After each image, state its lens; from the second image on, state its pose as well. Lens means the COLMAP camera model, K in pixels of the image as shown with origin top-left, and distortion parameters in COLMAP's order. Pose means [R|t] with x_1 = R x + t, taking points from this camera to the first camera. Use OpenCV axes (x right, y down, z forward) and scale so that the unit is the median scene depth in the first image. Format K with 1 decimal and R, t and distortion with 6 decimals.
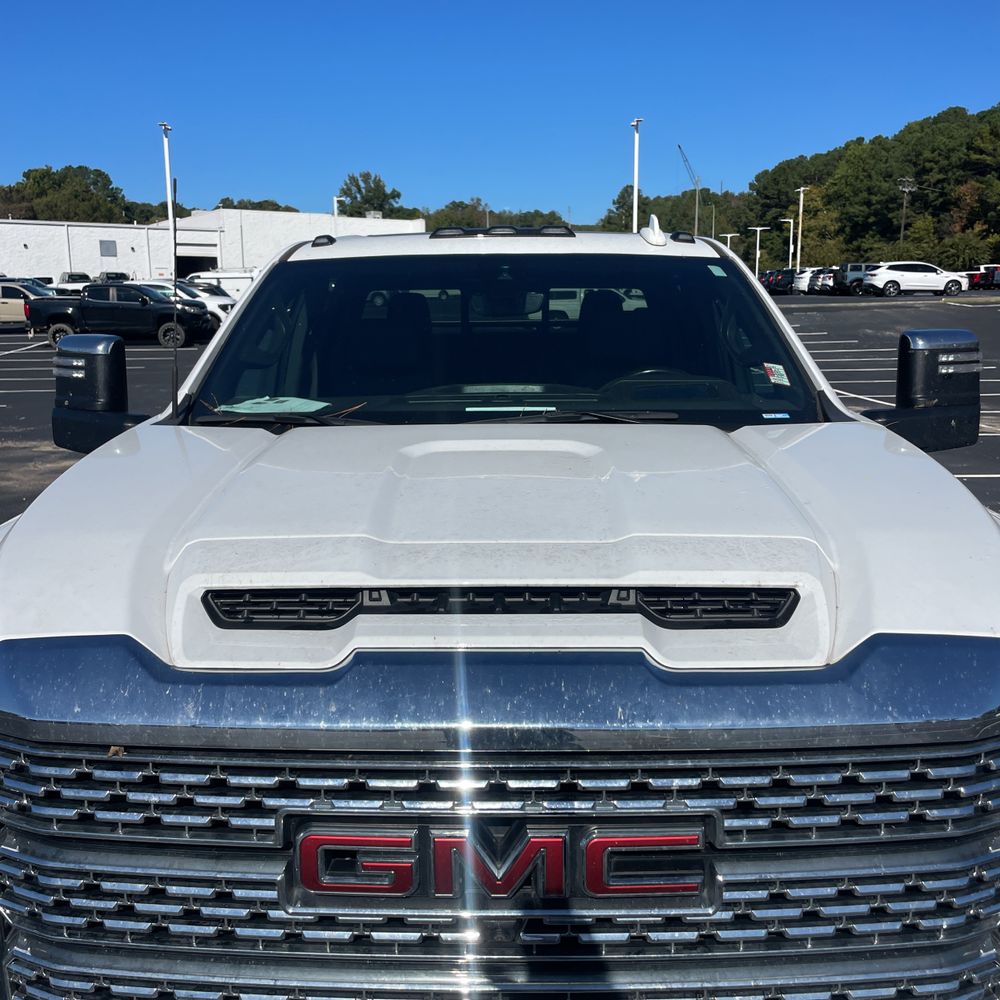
lens RADIAL K [[1013.0, 0, 500.0], [0, 1013.0, 500.0], [0, 0, 1]] dist [0.095167, -0.129230]
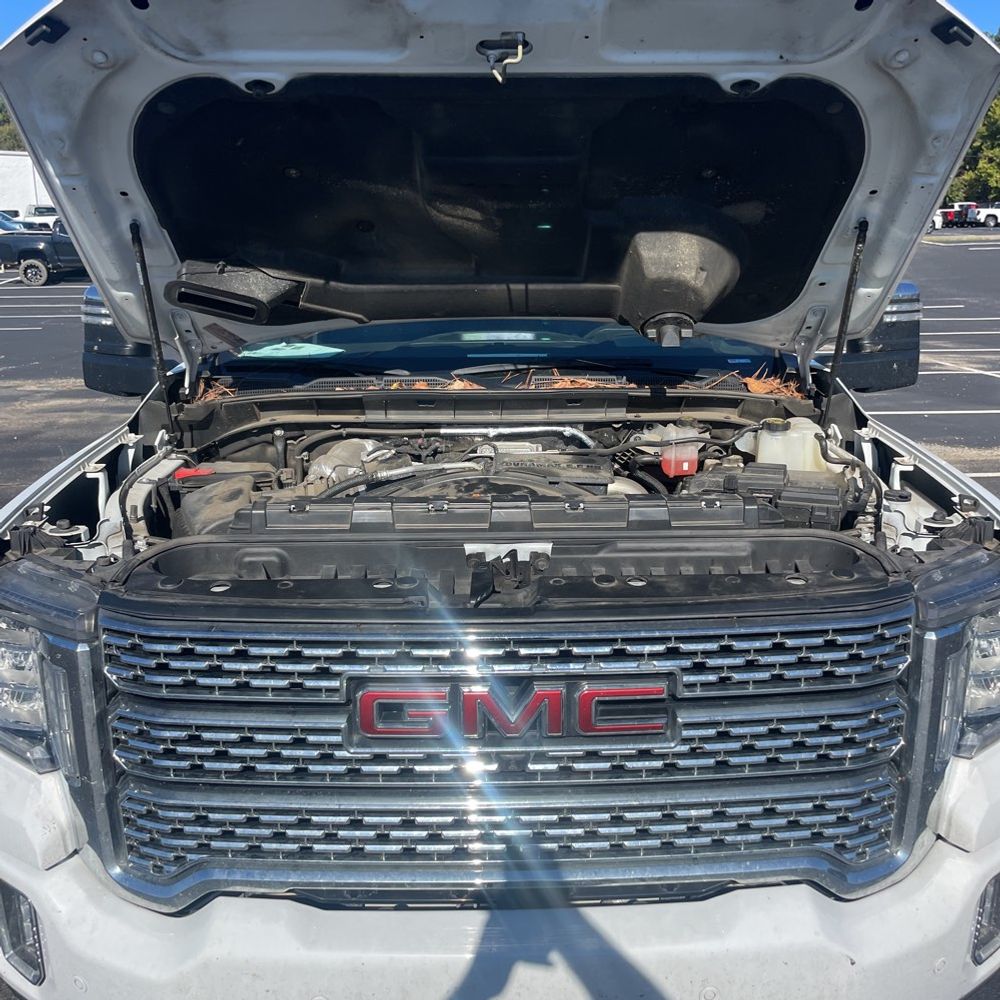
lens RADIAL K [[1013.0, 0, 500.0], [0, 1013.0, 500.0], [0, 0, 1]] dist [0.095167, -0.129230]
pose [[0.999778, -0.005166, 0.020407, -0.041266], [0.003914, 0.998133, 0.060947, 0.004255], [-0.020684, -0.060854, 0.997932, -0.280293]]
